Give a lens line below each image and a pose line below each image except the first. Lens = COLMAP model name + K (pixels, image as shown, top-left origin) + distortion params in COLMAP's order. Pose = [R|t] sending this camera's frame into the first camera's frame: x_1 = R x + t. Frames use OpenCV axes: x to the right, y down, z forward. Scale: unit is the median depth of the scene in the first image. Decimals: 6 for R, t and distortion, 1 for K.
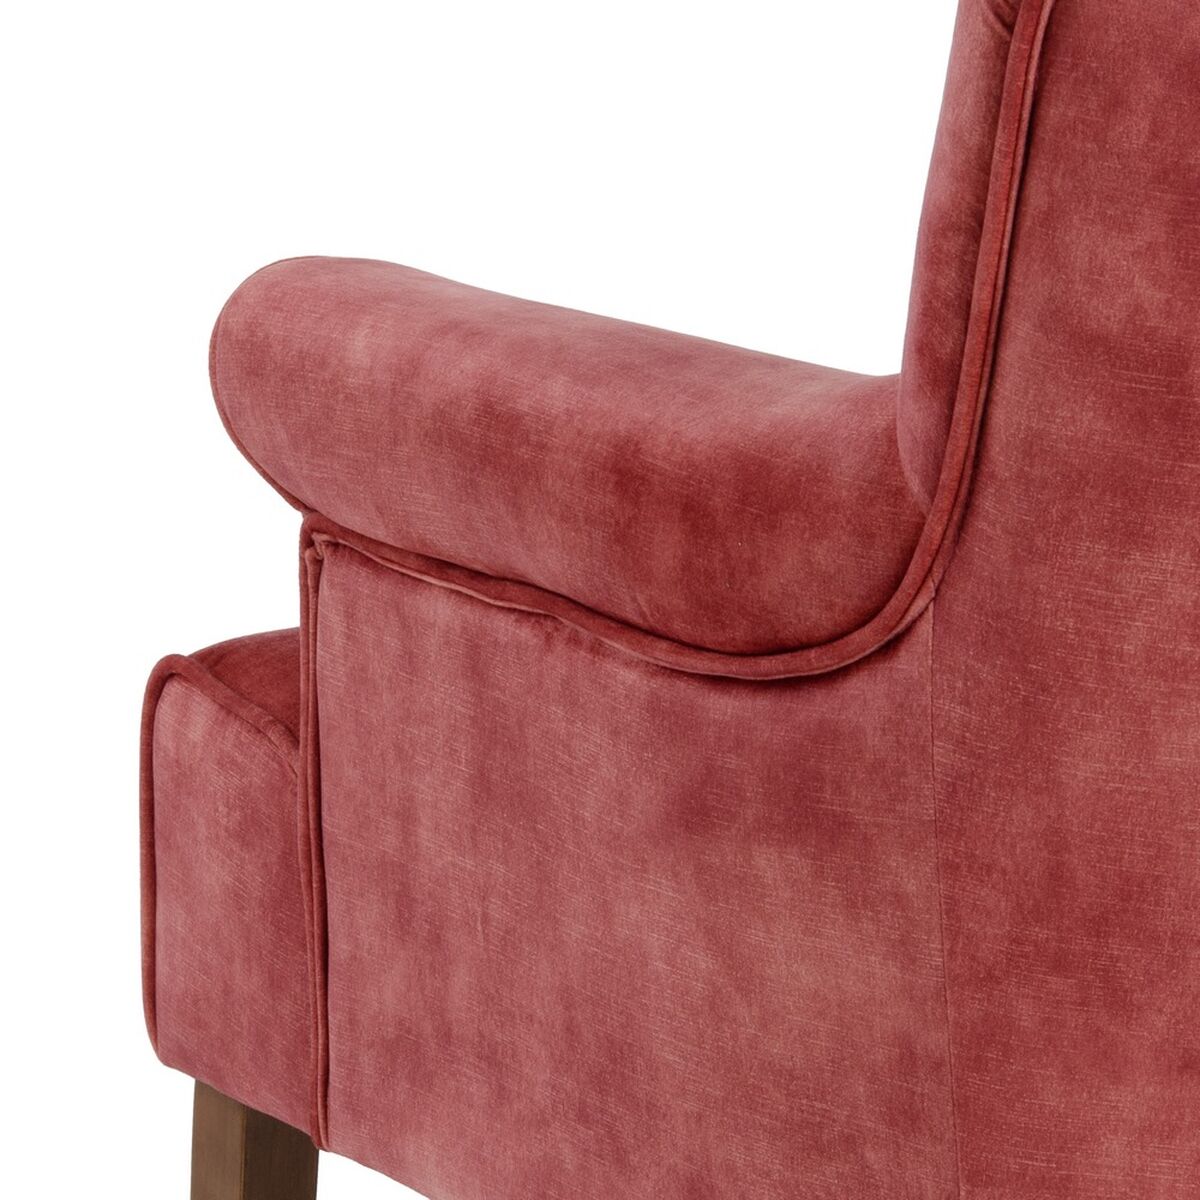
lens RADIAL K [[5998.3, 0, 599.0], [0, 5998.3, 605.6], [0, 0, 1]] dist [0.451384, 0.000000]
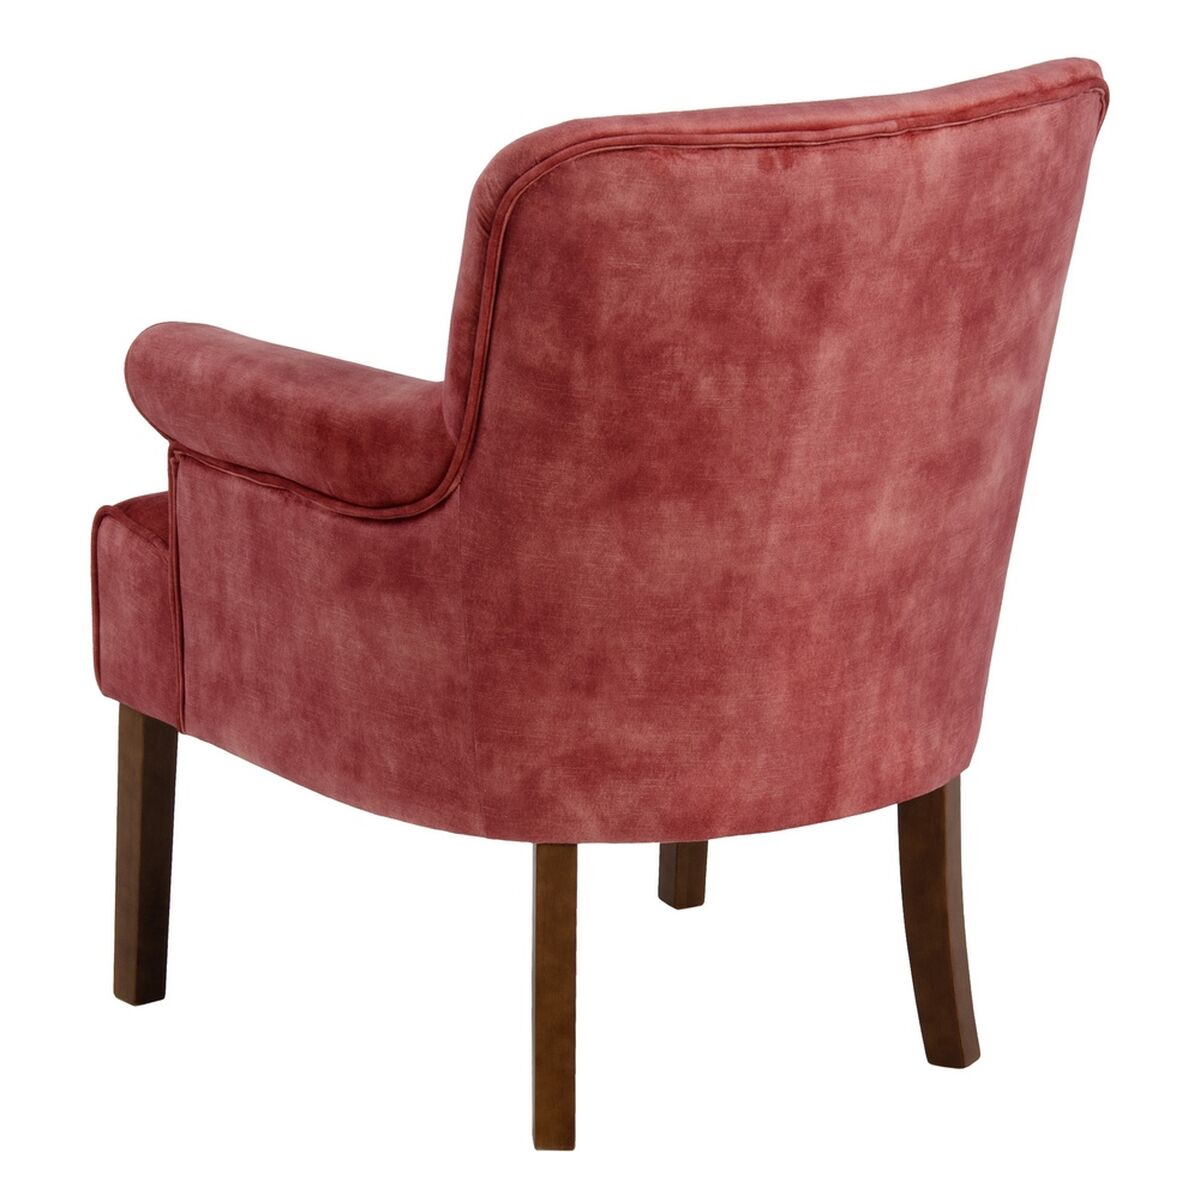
lens RADIAL K [[5483.7, 0, 598.9], [0, 5483.7, 603.1], [0, 0, 1]] dist [0.547830, 0.000000]
pose [[0.997424, -0.015456, 0.070051, -0.036230], [0.011543, 0.998369, 0.055920, -0.068967], [-0.070801, -0.054968, 0.995975, -1.029540]]
